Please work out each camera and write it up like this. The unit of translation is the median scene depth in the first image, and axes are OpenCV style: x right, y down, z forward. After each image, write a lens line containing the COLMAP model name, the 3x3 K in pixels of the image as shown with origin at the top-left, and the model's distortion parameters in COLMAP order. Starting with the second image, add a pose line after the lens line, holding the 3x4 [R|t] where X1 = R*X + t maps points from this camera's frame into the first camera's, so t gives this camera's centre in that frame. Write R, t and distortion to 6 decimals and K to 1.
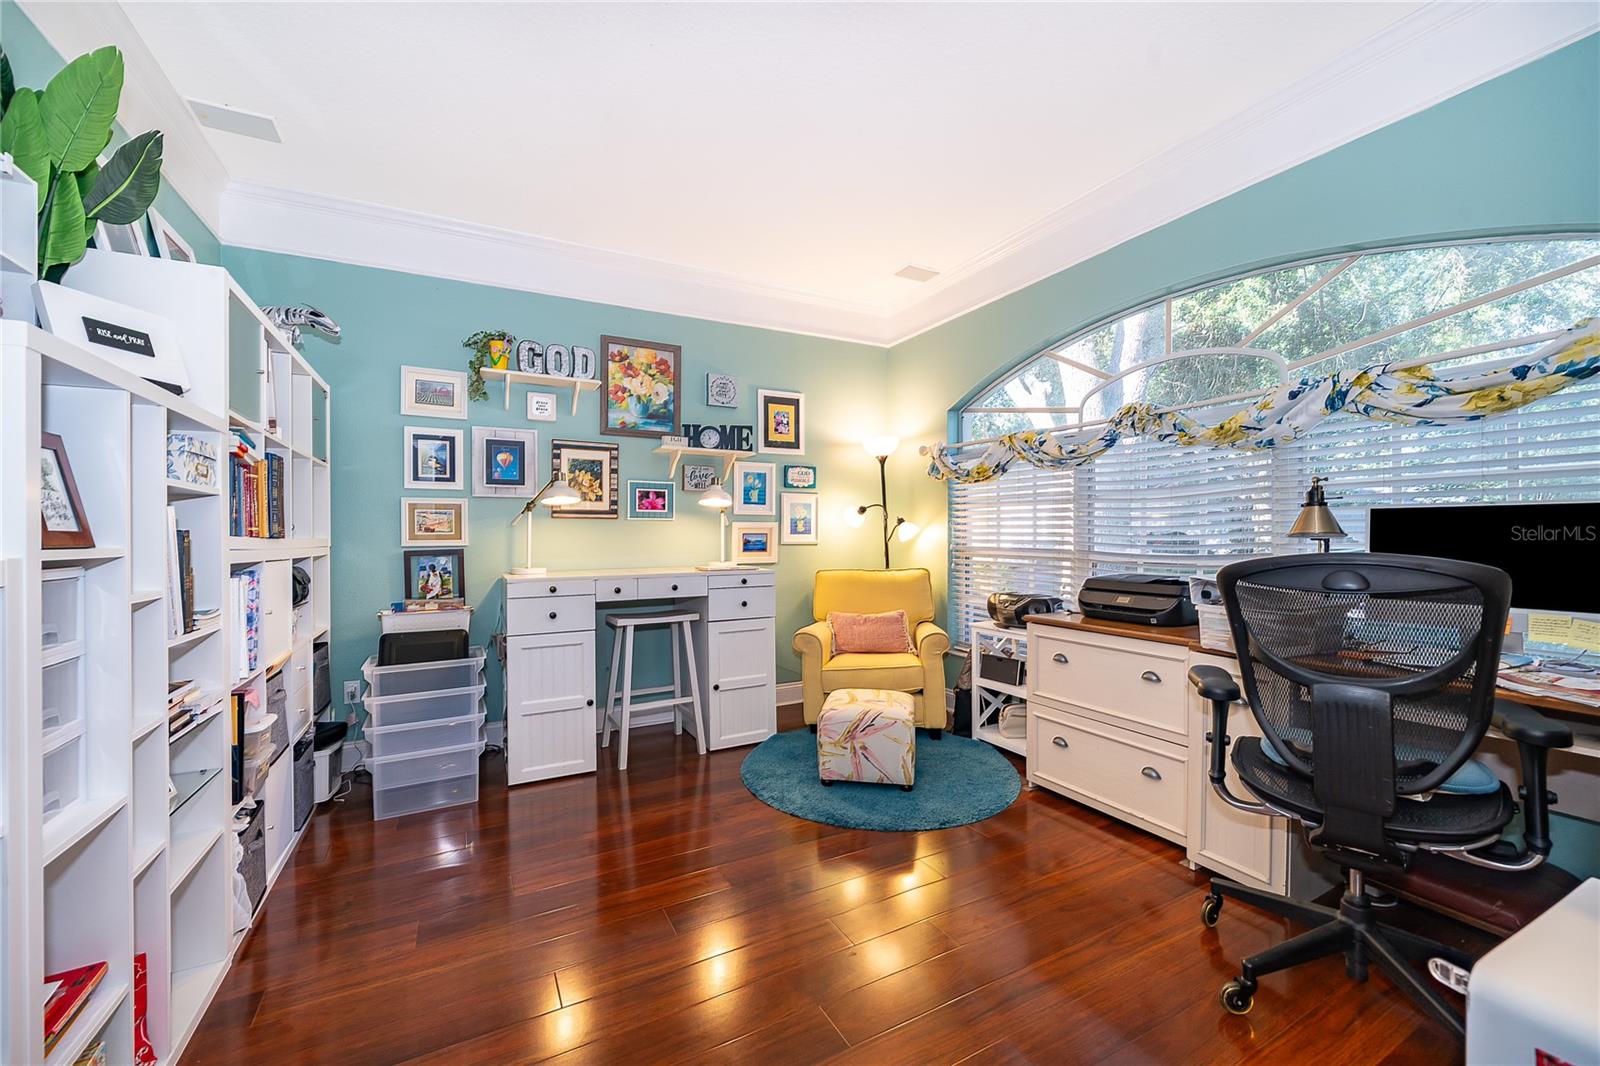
lens RADIAL K [[627.2, 0, 794.0], [0, 627.2, 534.8], [0, 0, 1]] dist [-0.006346, 0.000897]
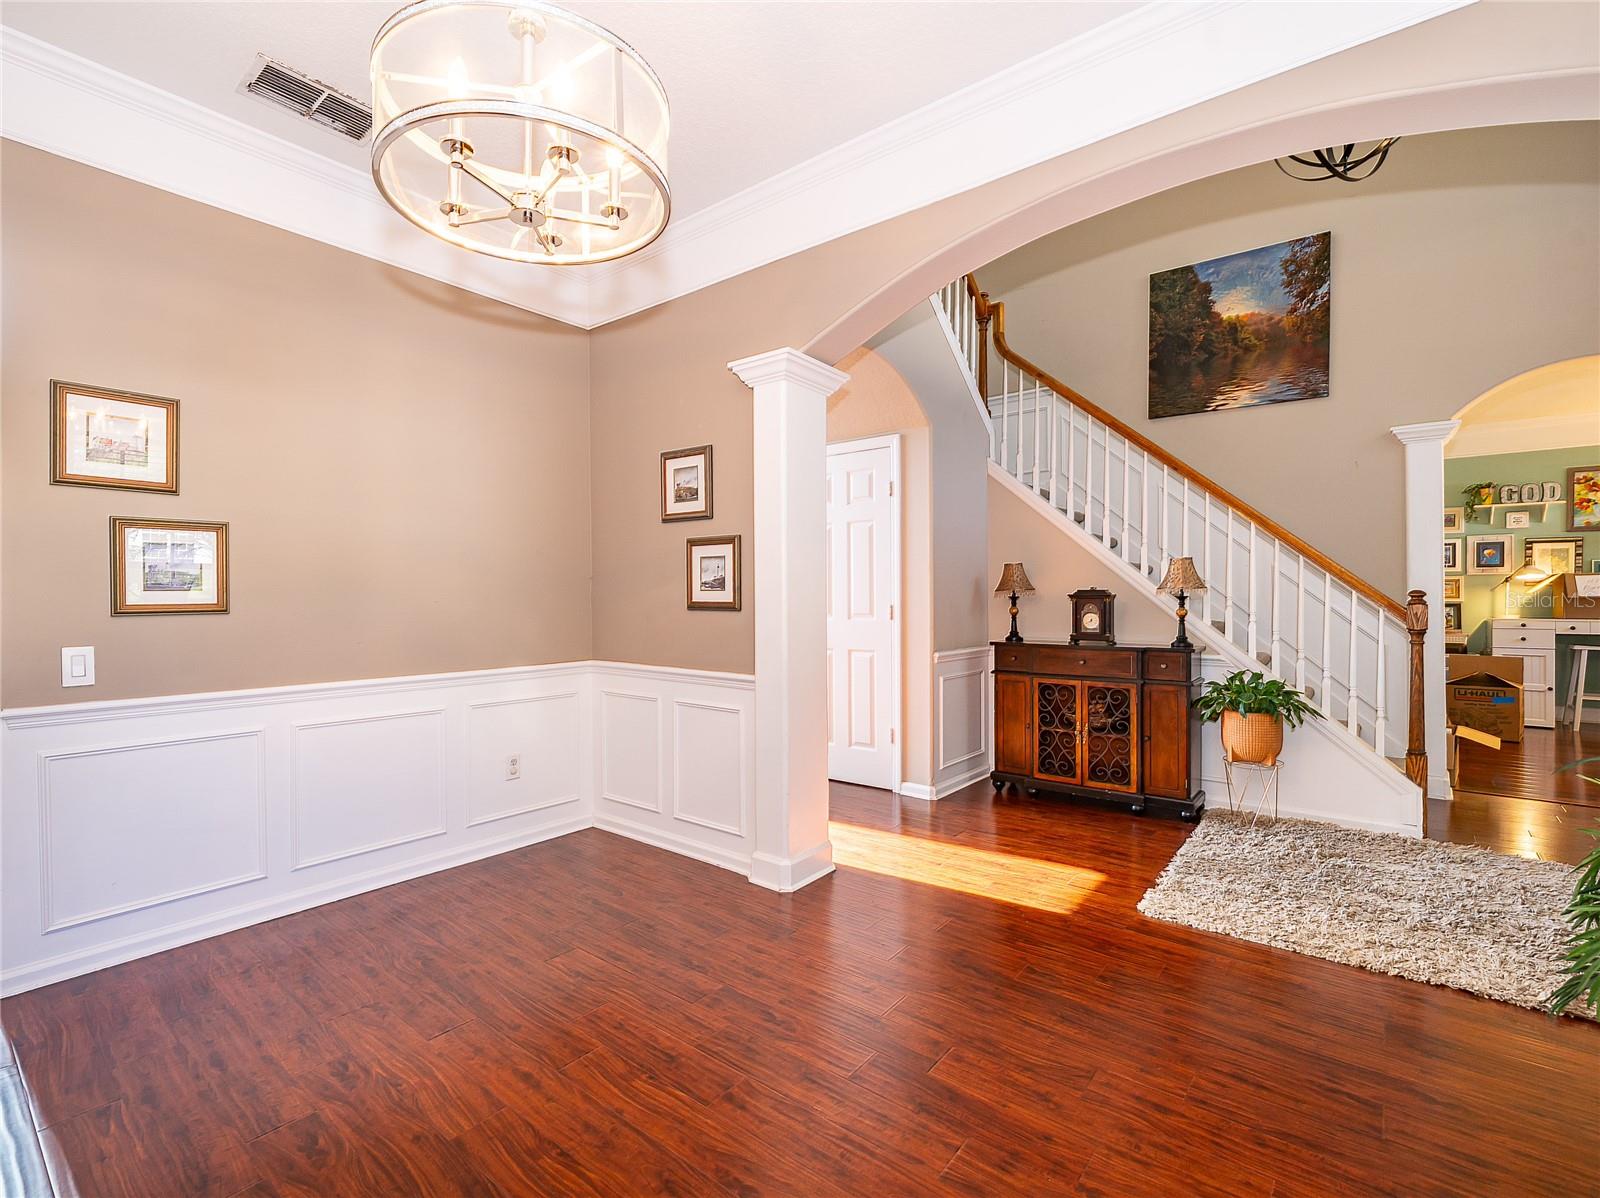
lens RADIAL K [[728.6, 0, 804.4], [0, 728.6, 597.4], [0, 0, 1]] dist [0.005247, 0.001116]
pose [[0.398272, 0.008448, -0.917228, 0.666990], [0.000347, 0.999956, 0.009360, -0.015663], [0.917267, -0.004046, 0.398252, -1.602252]]
